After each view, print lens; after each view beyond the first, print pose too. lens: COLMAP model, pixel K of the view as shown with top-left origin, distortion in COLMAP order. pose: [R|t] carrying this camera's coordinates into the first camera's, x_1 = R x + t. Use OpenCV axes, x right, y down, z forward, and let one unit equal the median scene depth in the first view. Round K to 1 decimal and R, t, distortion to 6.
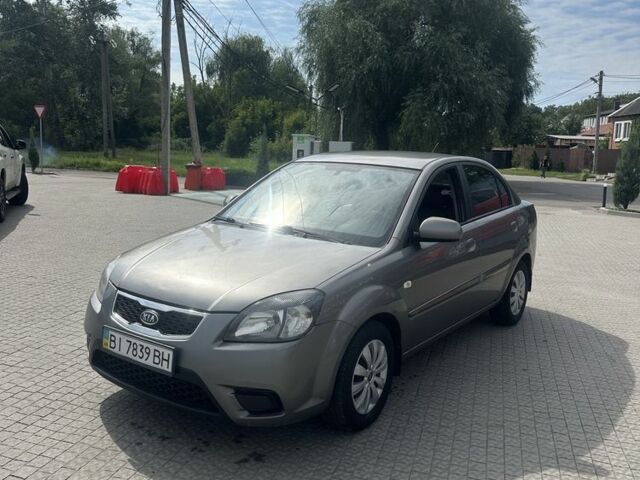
lens RADIAL K [[636.5, 0, 320.0], [0, 636.5, 240.0], [0, 0, 1]] dist [0.178595, -0.439652]
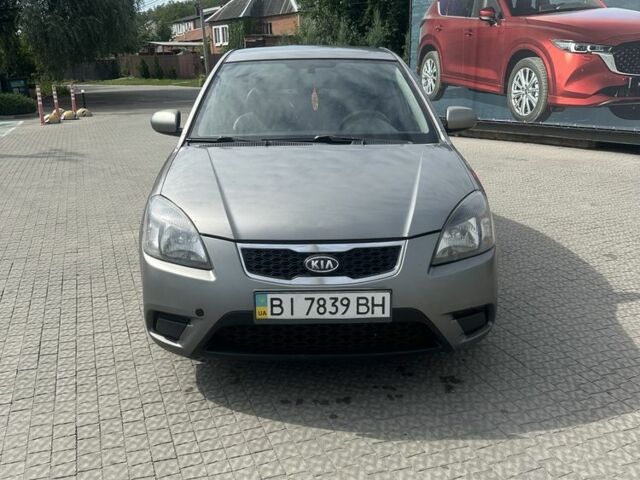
lens RADIAL K [[636.5, 0, 320.0], [0, 636.5, 240.0], [0, 0, 1]] dist [0.178595, -0.439652]
pose [[0.777961, -0.212278, 0.591367, -0.714094], [0.133160, 0.975522, 0.174998, -0.045100], [-0.614040, -0.057395, 0.787185, 0.381436]]
